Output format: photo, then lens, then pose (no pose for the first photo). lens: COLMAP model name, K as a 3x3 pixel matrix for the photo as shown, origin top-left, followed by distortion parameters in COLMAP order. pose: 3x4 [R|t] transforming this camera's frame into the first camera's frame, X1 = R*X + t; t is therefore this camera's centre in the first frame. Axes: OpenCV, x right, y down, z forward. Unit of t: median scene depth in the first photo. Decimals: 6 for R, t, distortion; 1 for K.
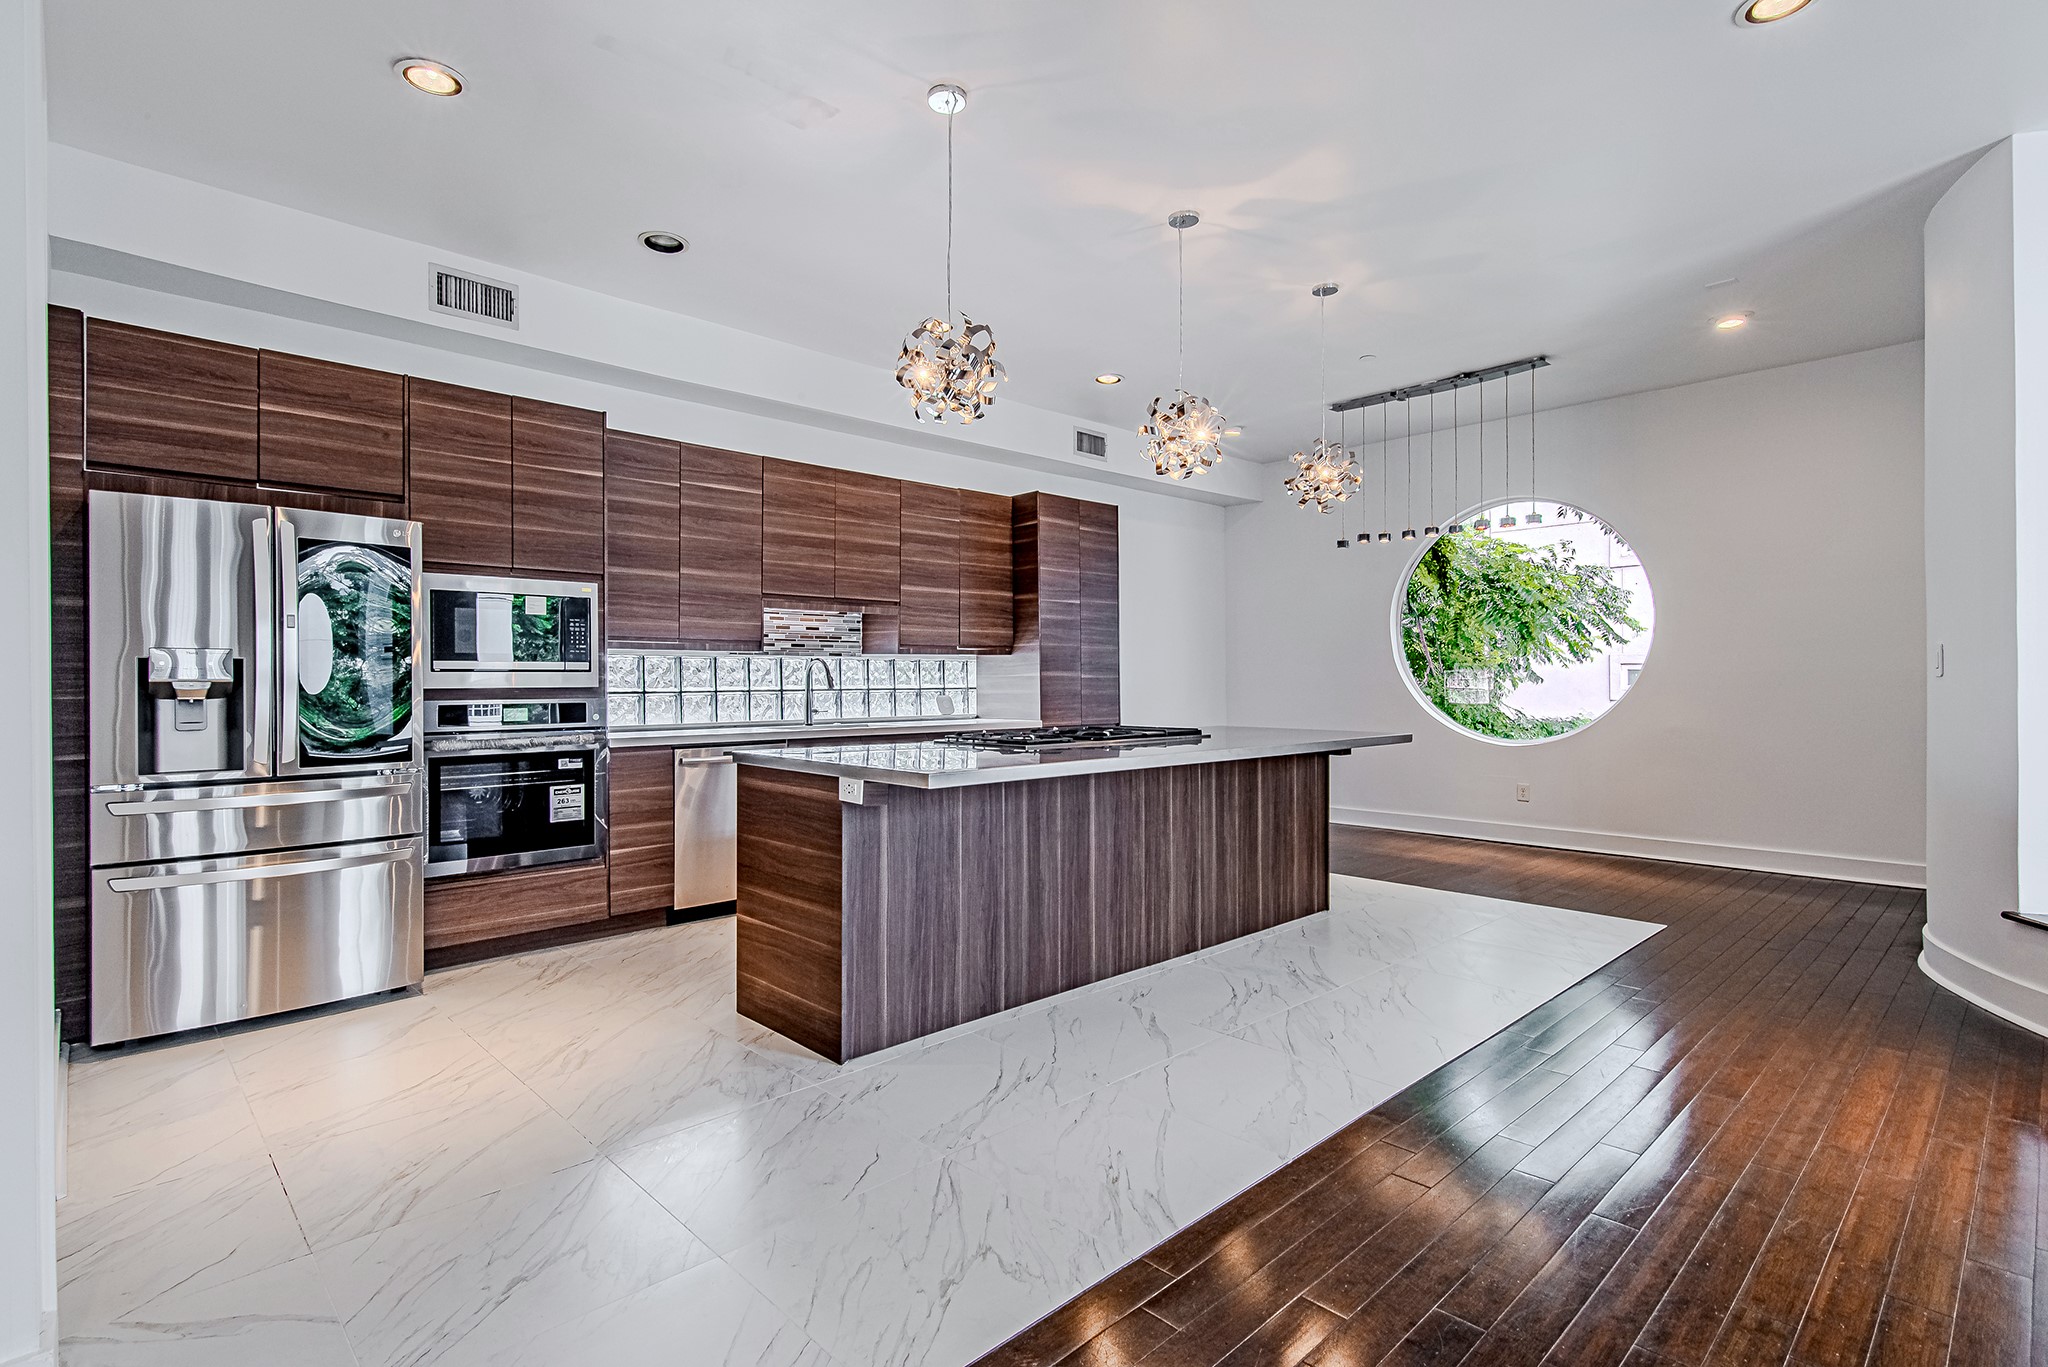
lens RADIAL K [[978.5, 0, 1024.0], [0, 978.5, 683.5], [0, 0, 1]] dist [0.009273, -0.000019]
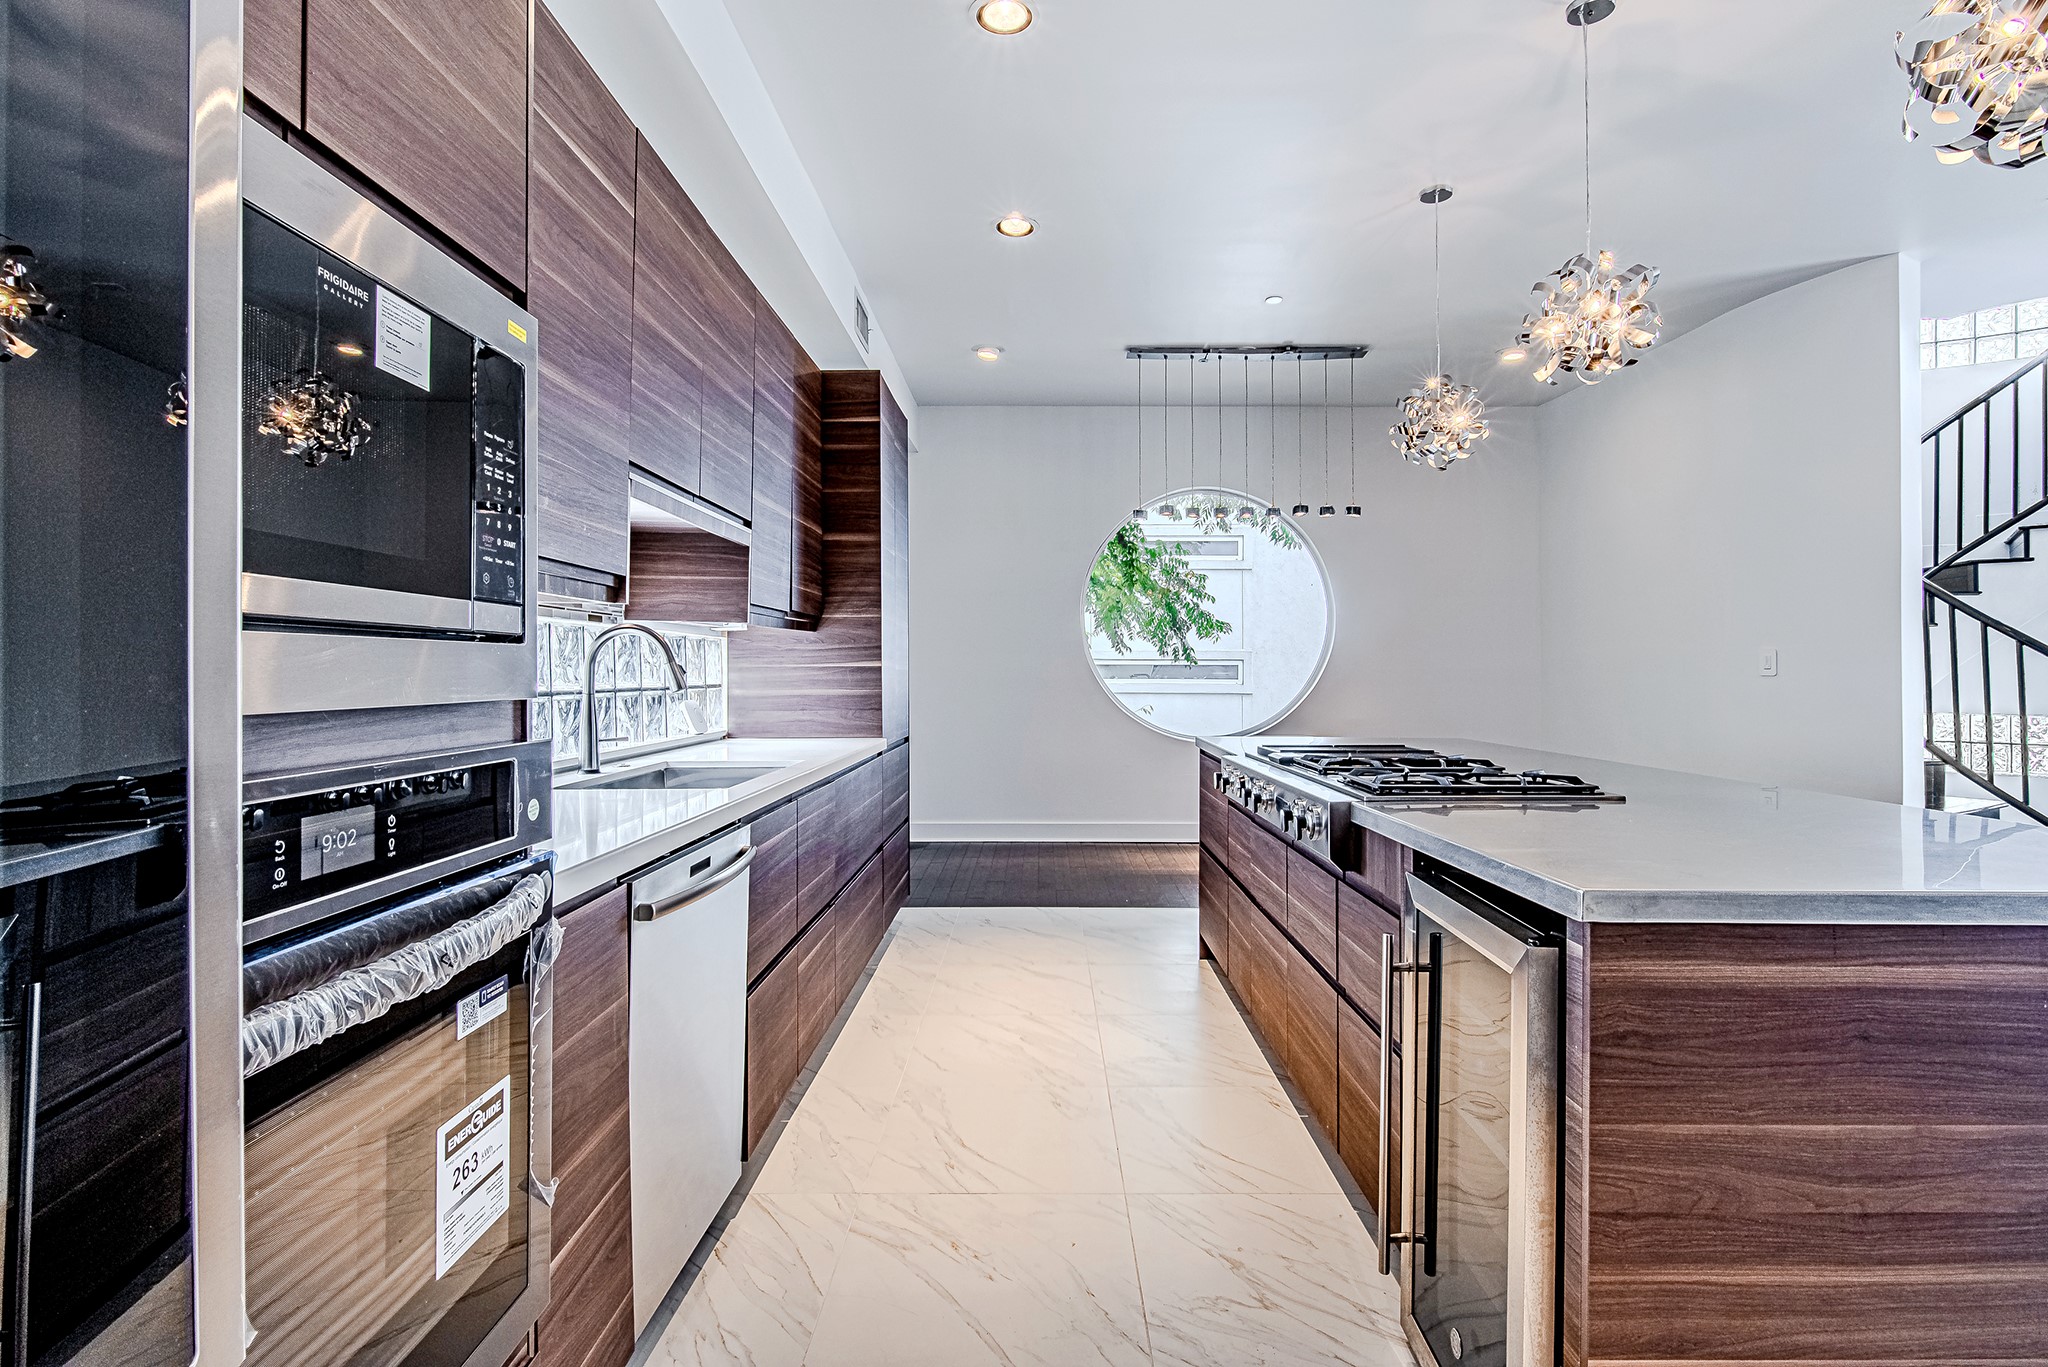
lens RADIAL K [[992.6, 0, 1024.0], [0, 992.6, 683.5], [0, 0, 1]] dist [-0.002172, -0.000254]
pose [[0.692212, 0.000069, 0.721694, -0.486173], [-0.005865, 0.999968, 0.005530, -0.001984], [-0.721670, -0.008061, 0.692190, 0.645676]]
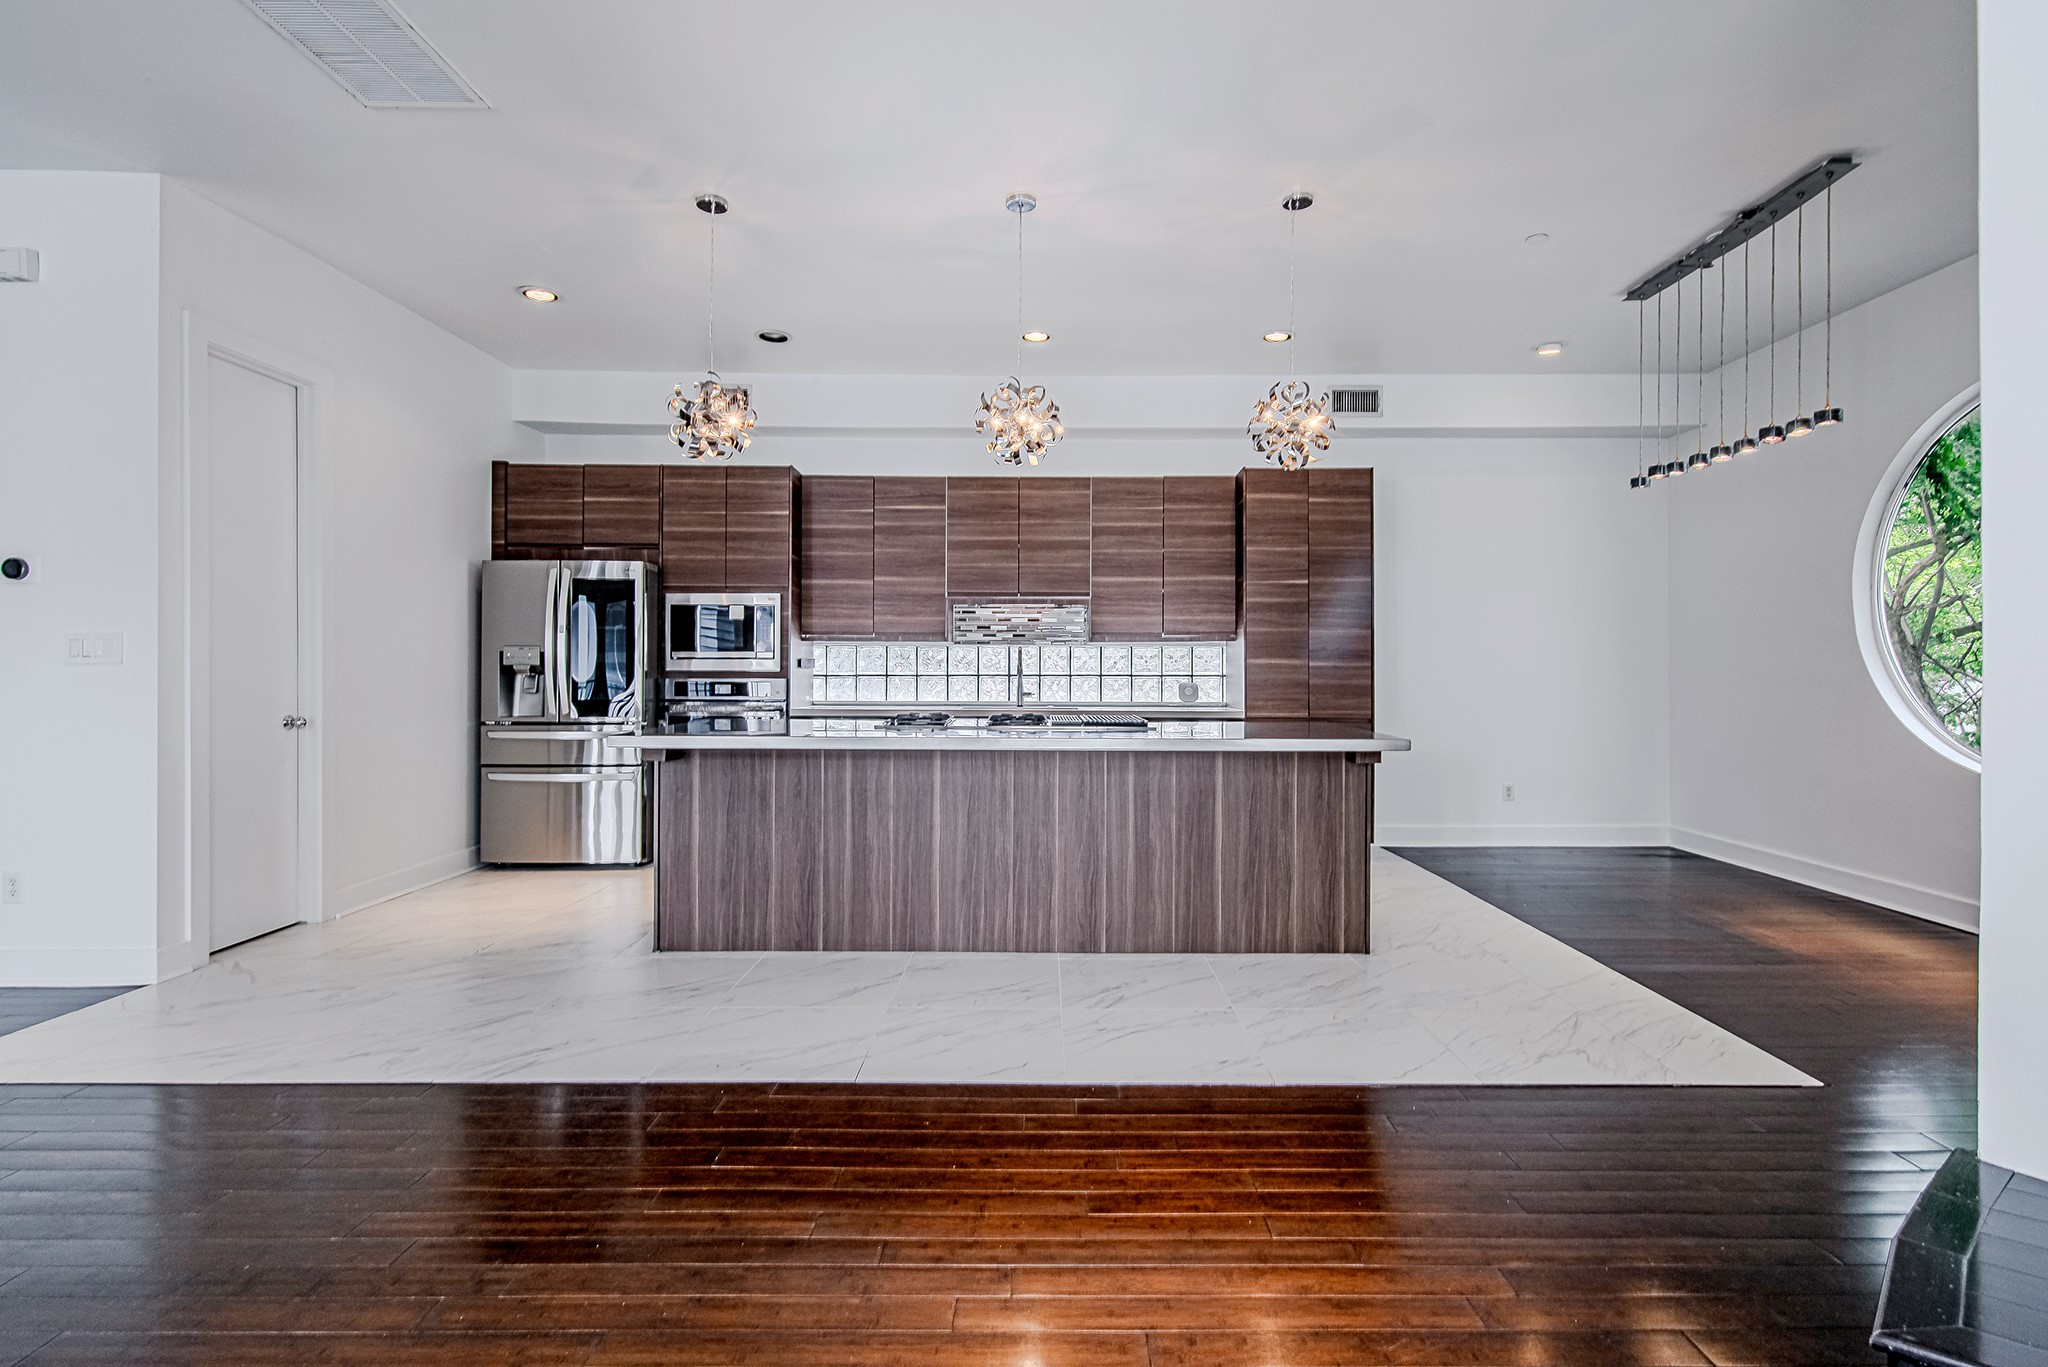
lens RADIAL K [[982.7, 0, 1035.2], [0, 982.7, 666.4], [0, 0, 1]] dist [0.002420, -0.000682]
pose [[0.736533, 0.004274, -0.676388, 0.668160], [-0.006757, 0.999977, -0.001040, -0.002920], [0.676367, 0.005336, 0.736545, 0.218744]]
